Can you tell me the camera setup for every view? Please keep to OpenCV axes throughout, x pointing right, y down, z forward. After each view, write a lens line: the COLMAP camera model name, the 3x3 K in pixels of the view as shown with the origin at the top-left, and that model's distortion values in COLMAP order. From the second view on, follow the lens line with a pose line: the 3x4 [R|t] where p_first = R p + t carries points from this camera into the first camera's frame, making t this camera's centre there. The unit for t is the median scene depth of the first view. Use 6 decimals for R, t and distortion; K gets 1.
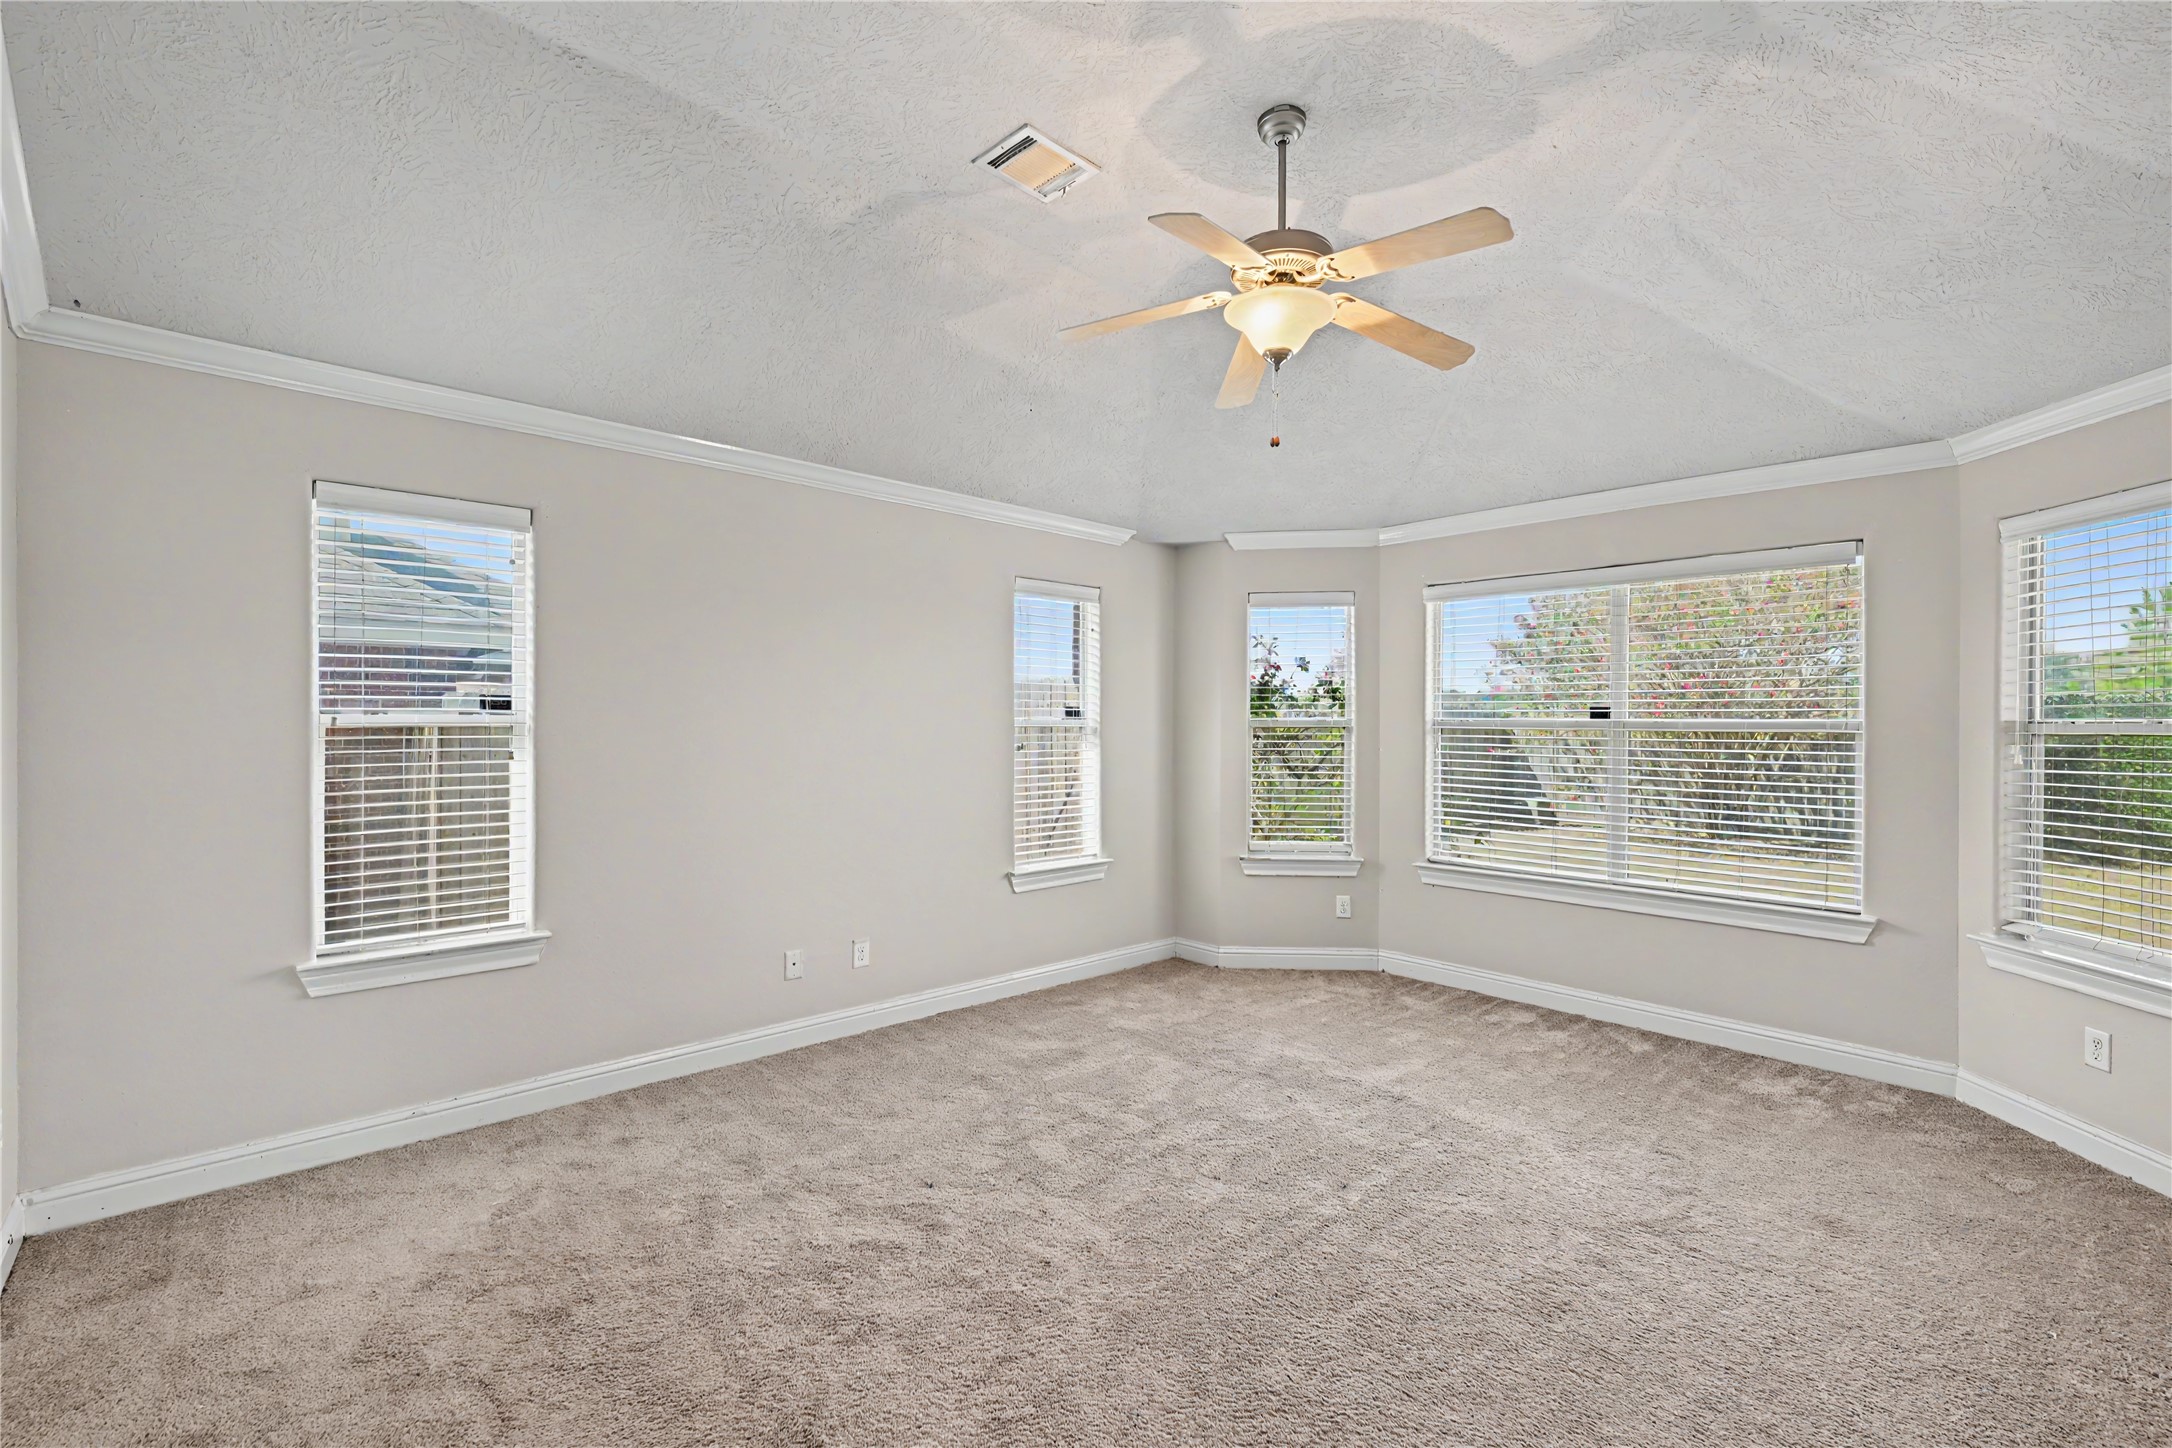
lens RADIAL K [[929.6, 0, 1080.3], [0, 929.6, 722.5], [0, 0, 1]] dist [-0.000674, 0.000106]
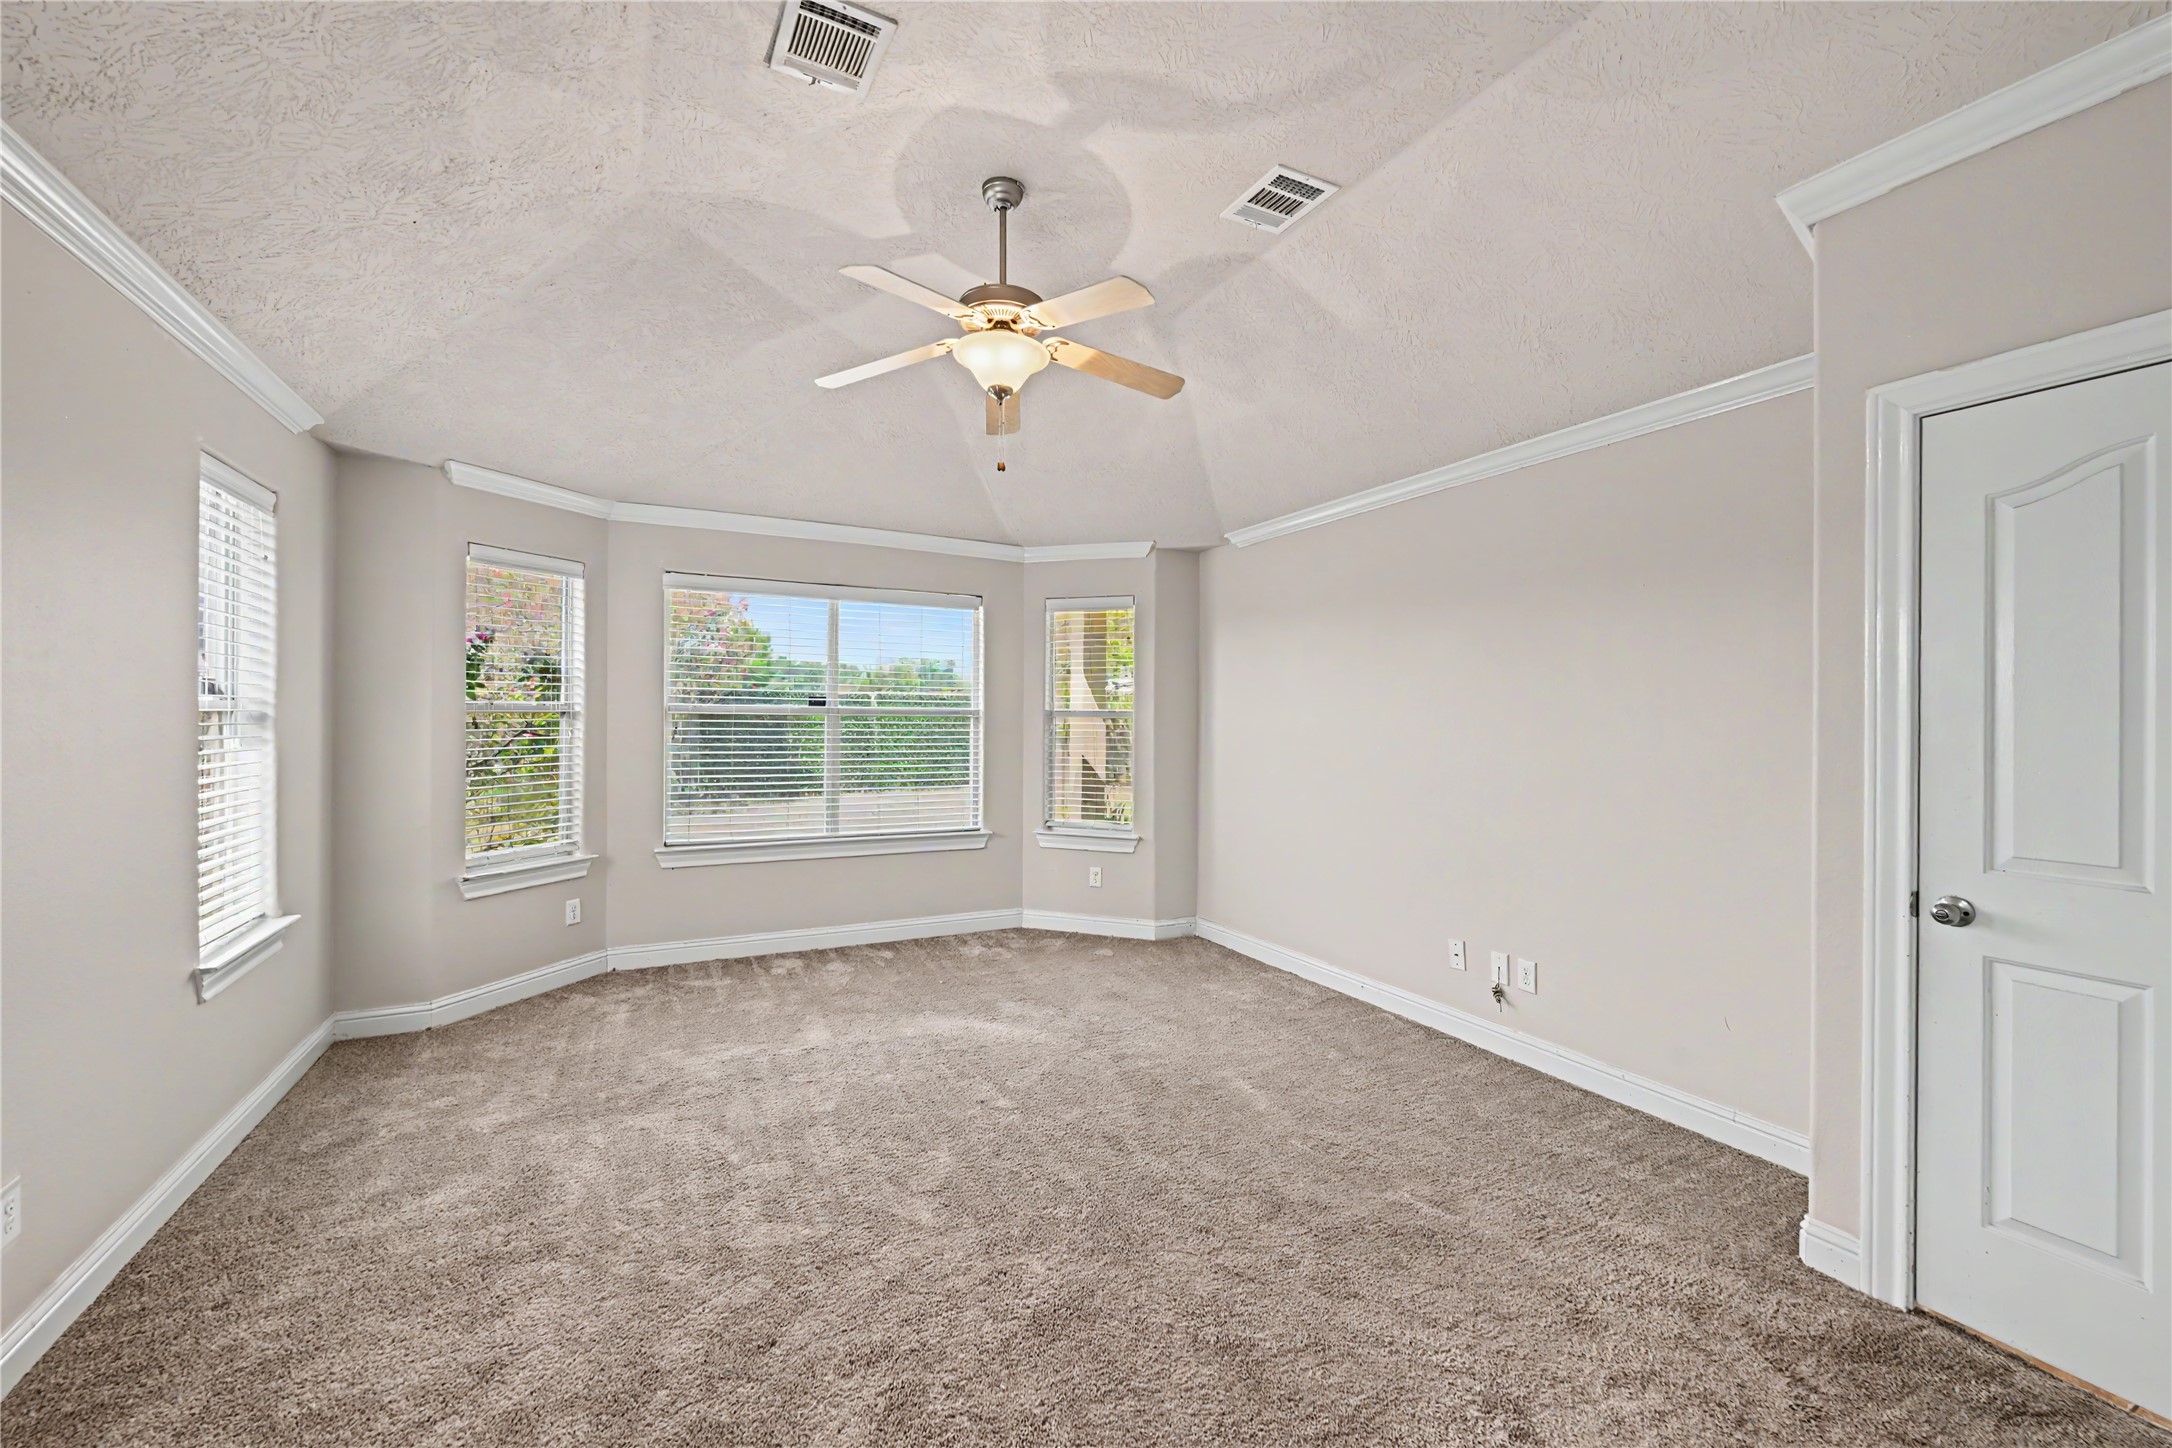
lens RADIAL K [[864.7, 0, 1085.9], [0, 864.7, 710.5], [0, 0, 1]] dist [-0.002759, -0.000290]
pose [[0.274033, 0.001668, 0.961719, -0.454575], [-0.008688, 0.999962, 0.000741, -0.002189], [-0.961681, -0.008559, 0.274037, 0.351064]]
